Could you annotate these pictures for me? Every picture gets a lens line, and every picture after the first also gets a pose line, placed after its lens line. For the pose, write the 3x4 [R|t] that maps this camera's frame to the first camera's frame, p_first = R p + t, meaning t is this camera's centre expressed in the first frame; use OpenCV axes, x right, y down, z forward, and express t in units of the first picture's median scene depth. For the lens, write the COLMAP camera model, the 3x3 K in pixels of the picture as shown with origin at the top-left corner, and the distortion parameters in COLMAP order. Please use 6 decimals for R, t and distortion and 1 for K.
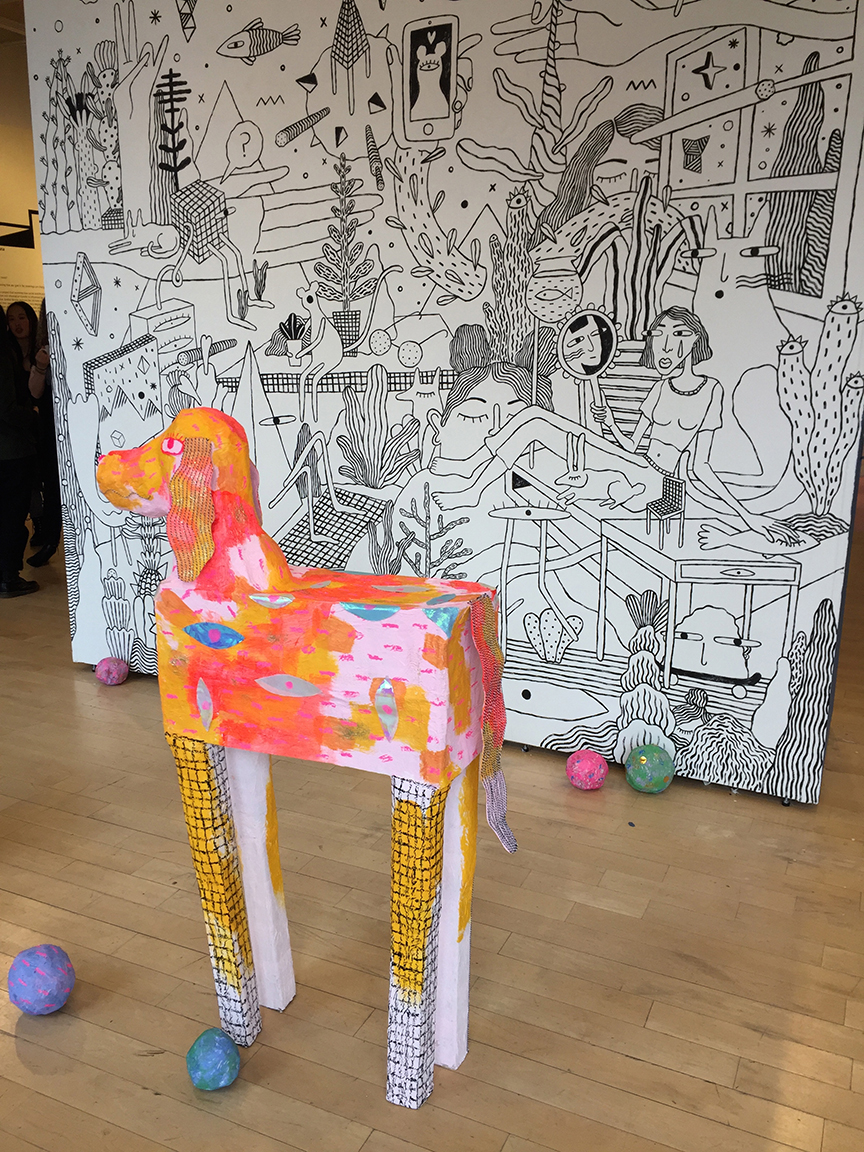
lens RADIAL K [[994.5, 0, 424.1], [0, 994.5, 586.4], [0, 0, 1]] dist [0.035654, -0.096586]
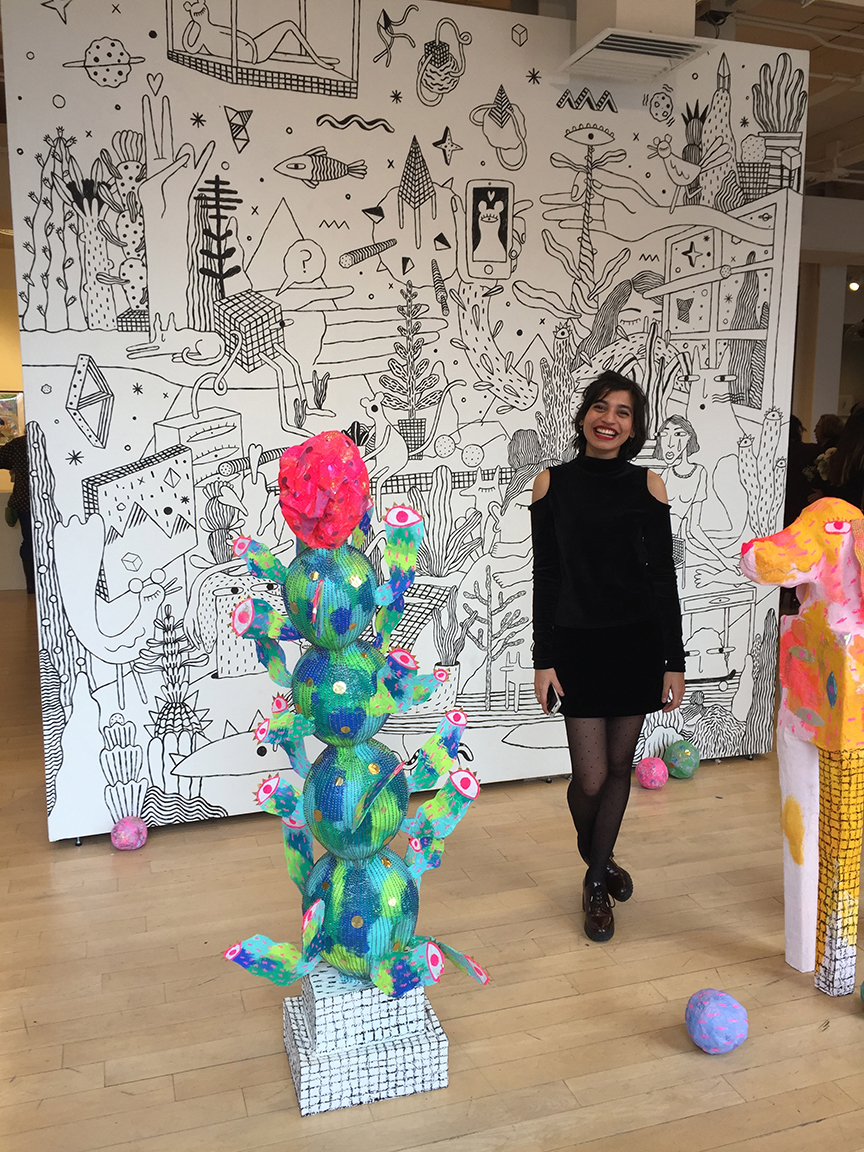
lens RADIAL K [[994.5, 0, 425.0], [0, 994.5, 573.4], [0, 0, 1]] dist [0.035654, -0.096586]
pose [[0.727798, -0.113524, 0.676330, -0.840986], [0.181254, 0.982977, -0.030051, -0.076155], [-0.661405, 0.144458, 0.735986, 0.215874]]
